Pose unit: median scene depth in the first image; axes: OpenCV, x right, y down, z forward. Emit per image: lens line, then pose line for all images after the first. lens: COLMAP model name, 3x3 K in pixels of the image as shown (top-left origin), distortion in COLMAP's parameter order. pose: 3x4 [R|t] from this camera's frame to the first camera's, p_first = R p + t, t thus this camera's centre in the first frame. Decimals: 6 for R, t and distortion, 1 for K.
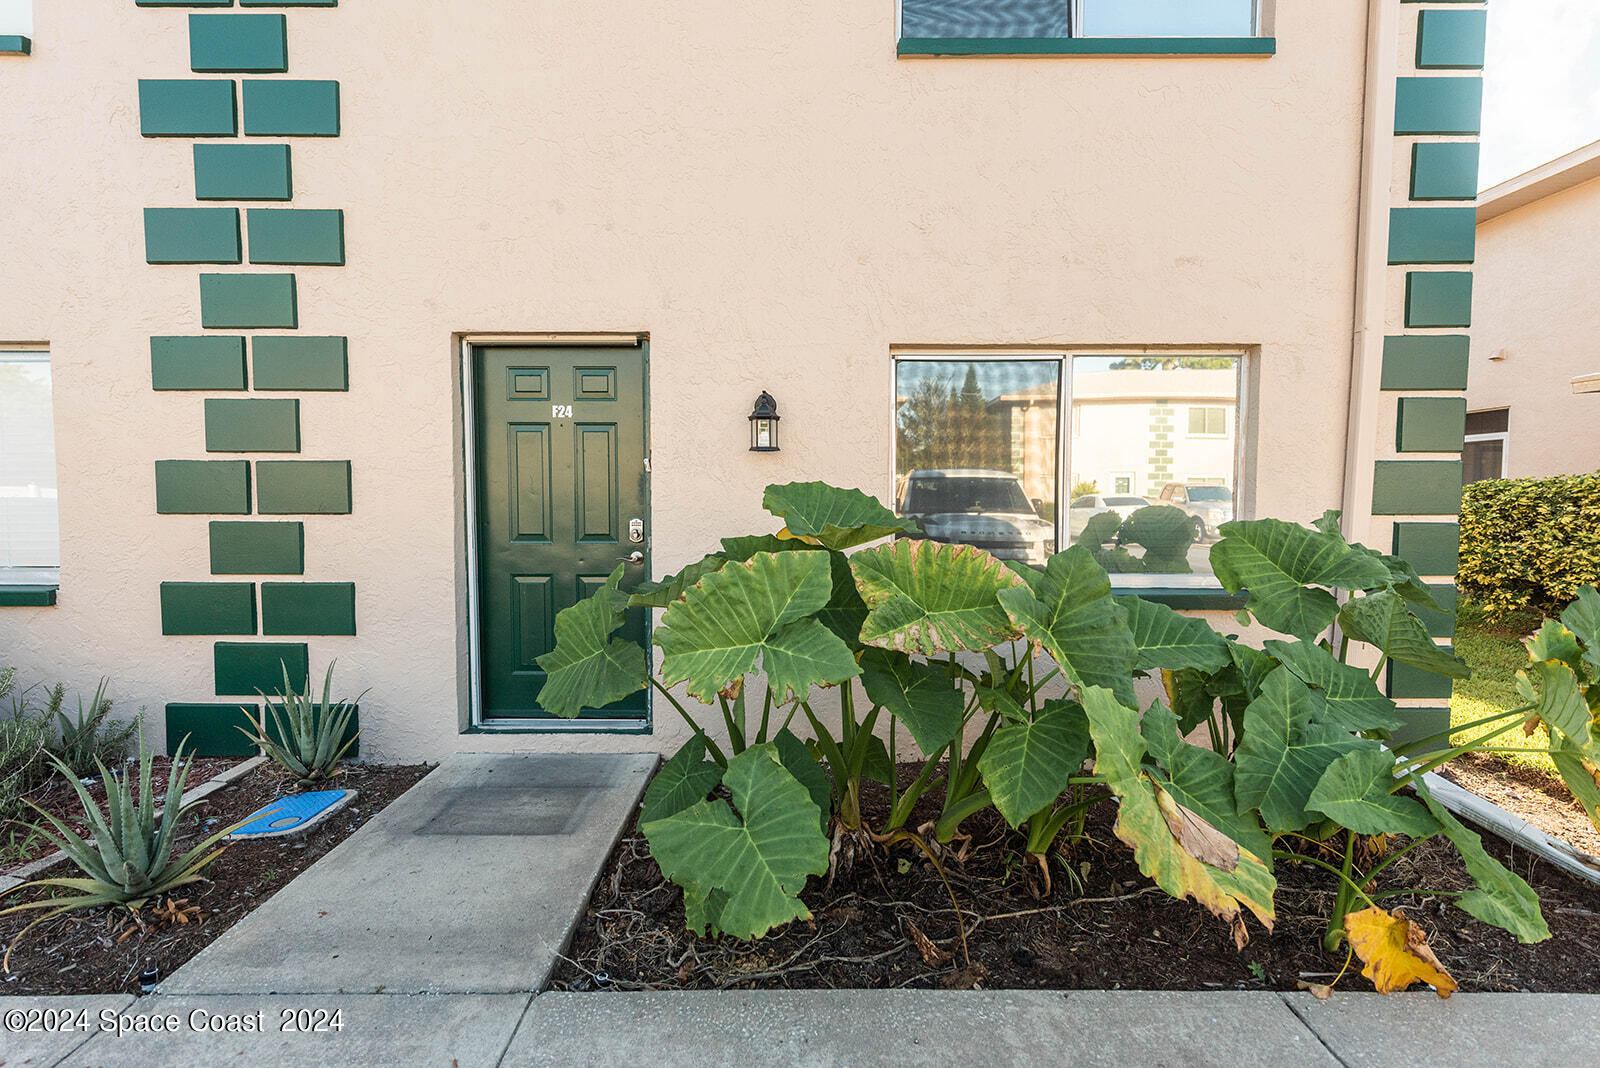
lens RADIAL K [[727.7, 0, 797.3], [0, 727.7, 534.5], [0, 0, 1]] dist [0.003738, -0.001139]
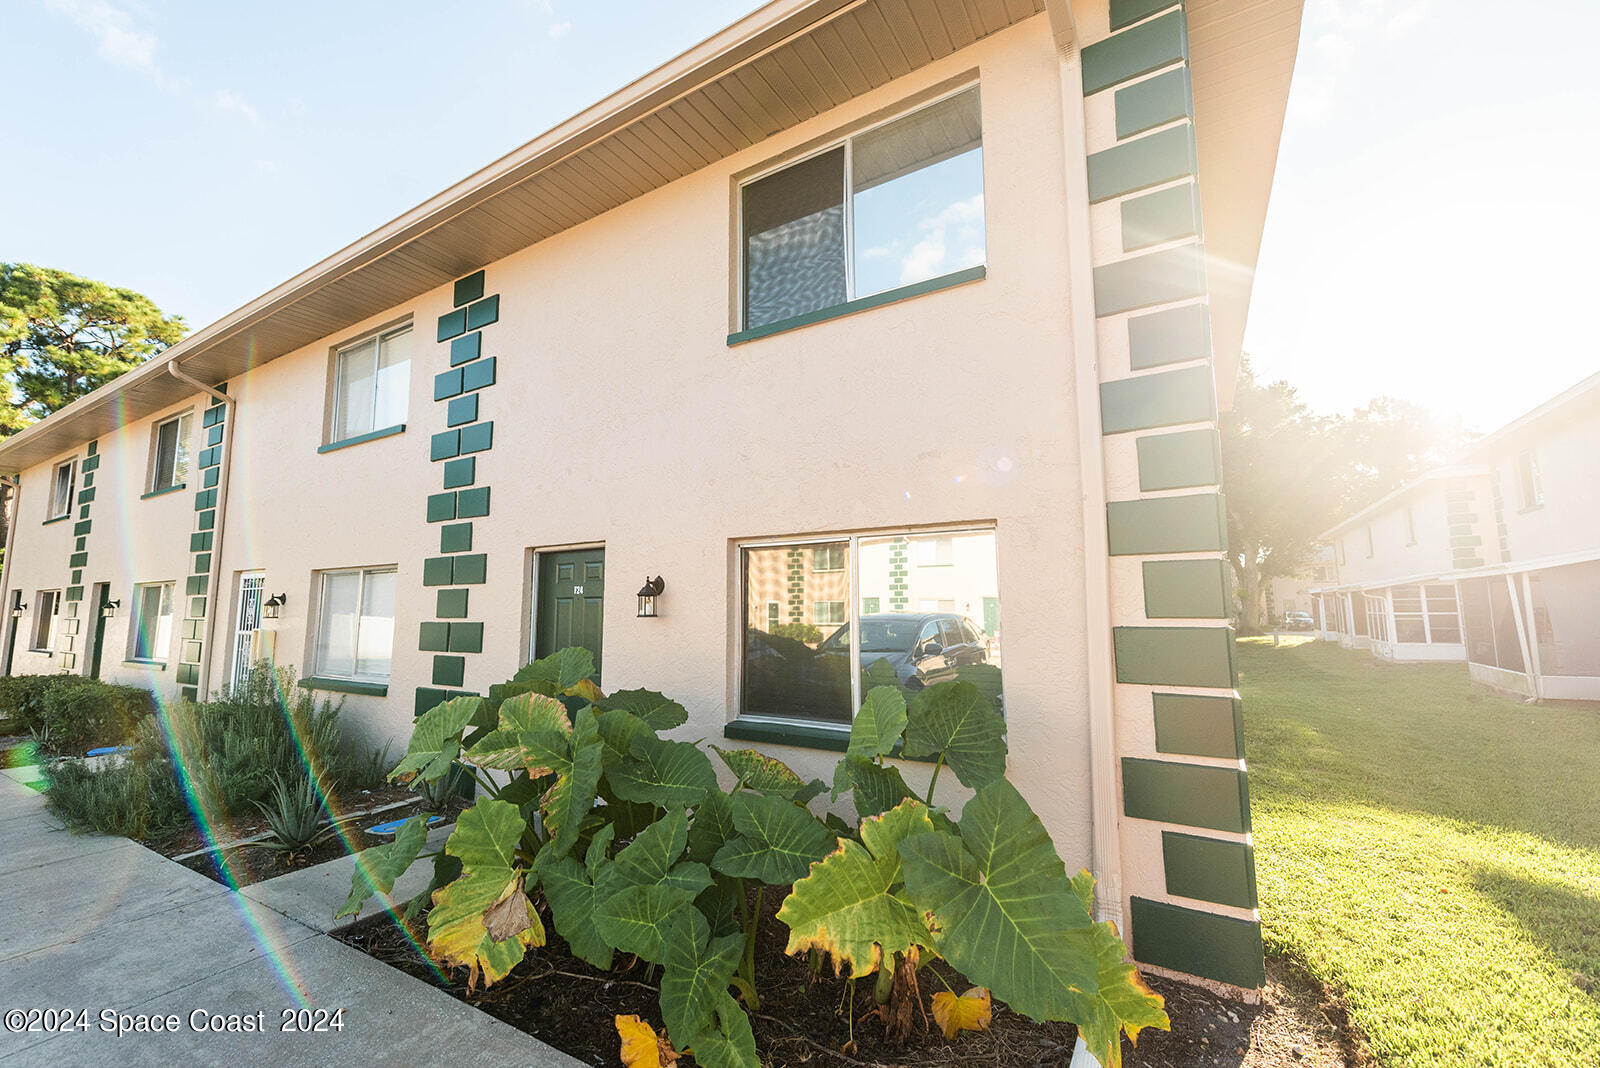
lens RADIAL K [[637.0, 0, 801.4], [0, 637.0, 536.0], [0, 0, 1]] dist [-0.002934, -0.002305]
pose [[0.865777, -0.065299, -0.496151, 0.846613], [-0.022490, 0.985371, -0.168931, -0.065918], [0.499924, 0.157415, 0.851643, 0.040939]]
